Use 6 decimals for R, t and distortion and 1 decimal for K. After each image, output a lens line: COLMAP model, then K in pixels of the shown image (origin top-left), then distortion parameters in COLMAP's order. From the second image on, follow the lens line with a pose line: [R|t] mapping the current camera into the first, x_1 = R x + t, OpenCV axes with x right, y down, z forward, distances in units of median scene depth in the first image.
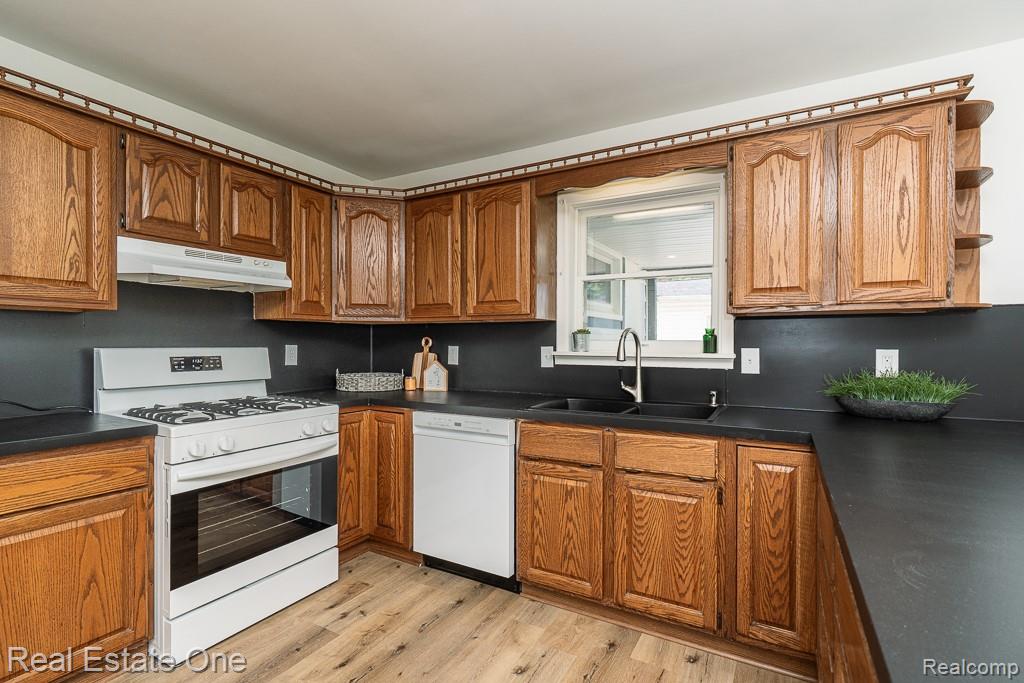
lens RADIAL K [[471.7, 0, 521.1], [0, 471.7, 348.5], [0, 0, 1]] dist [-0.008878, 0.002100]
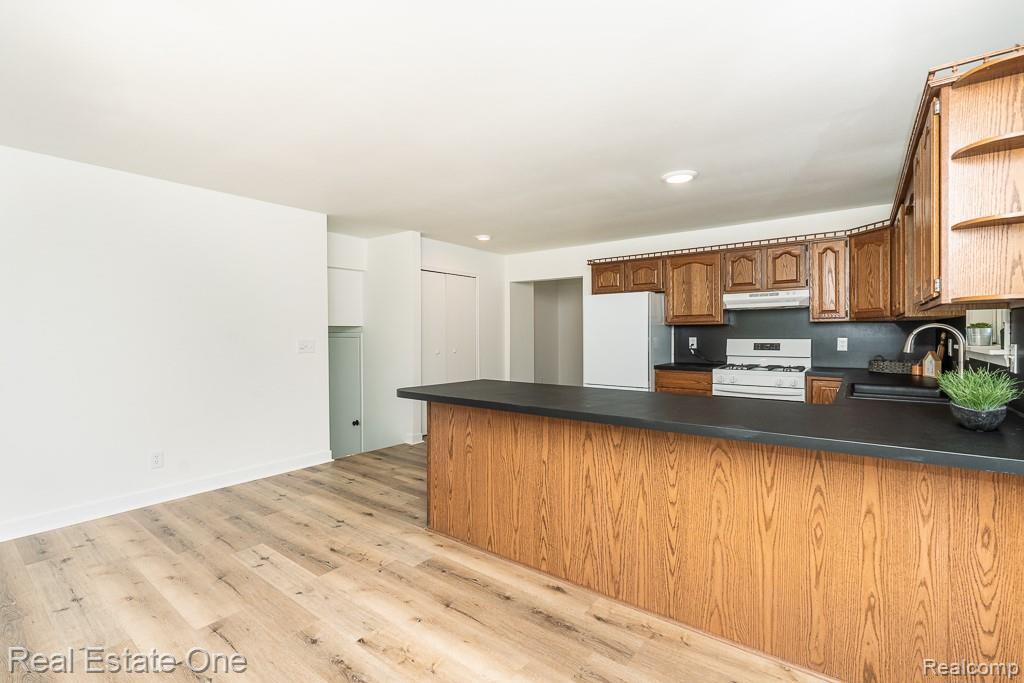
lens RADIAL K [[471.7, 0, 499.4], [0, 471.7, 334.6], [0, 0, 1]] dist [-0.008878, 0.002100]
pose [[-0.166236, 0.000668, -0.986086, 1.576356], [-0.004248, 0.999990, 0.001394, -0.018419], [0.986077, 0.004420, -0.166231, 0.199065]]
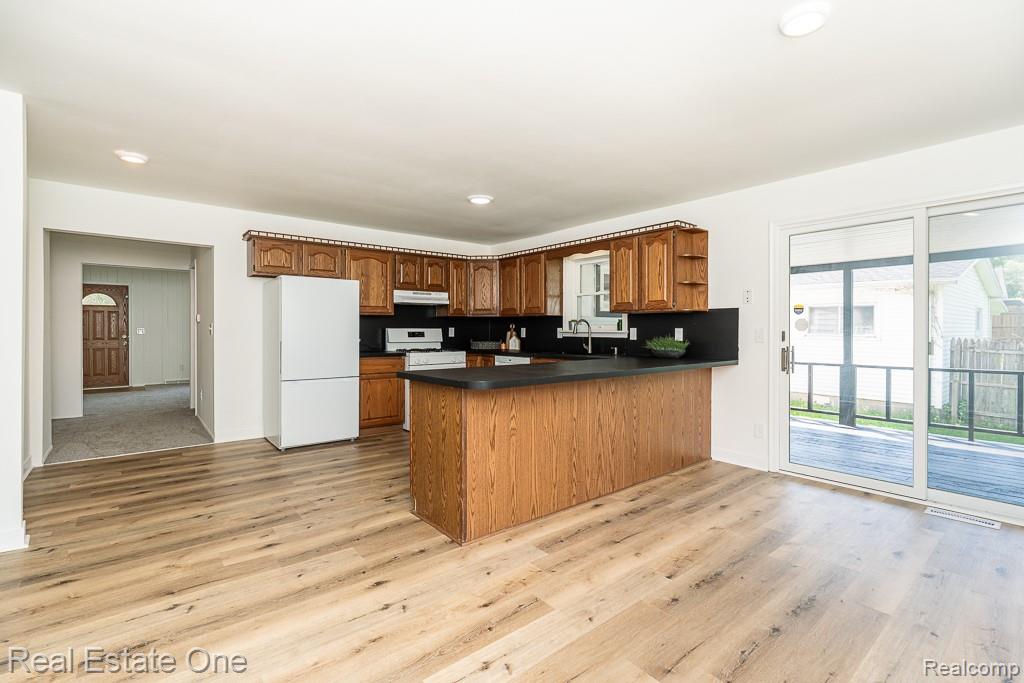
lens RADIAL K [[471.7, 0, 532.5], [0, 471.7, 332.9], [0, 0, 1]] dist [-0.008878, 0.002100]
pose [[0.939957, 0.001747, -0.341290, 0.823523], [-0.002217, 0.999997, -0.000987, 0.026024], [0.341287, 0.001684, 0.939958, -1.261732]]
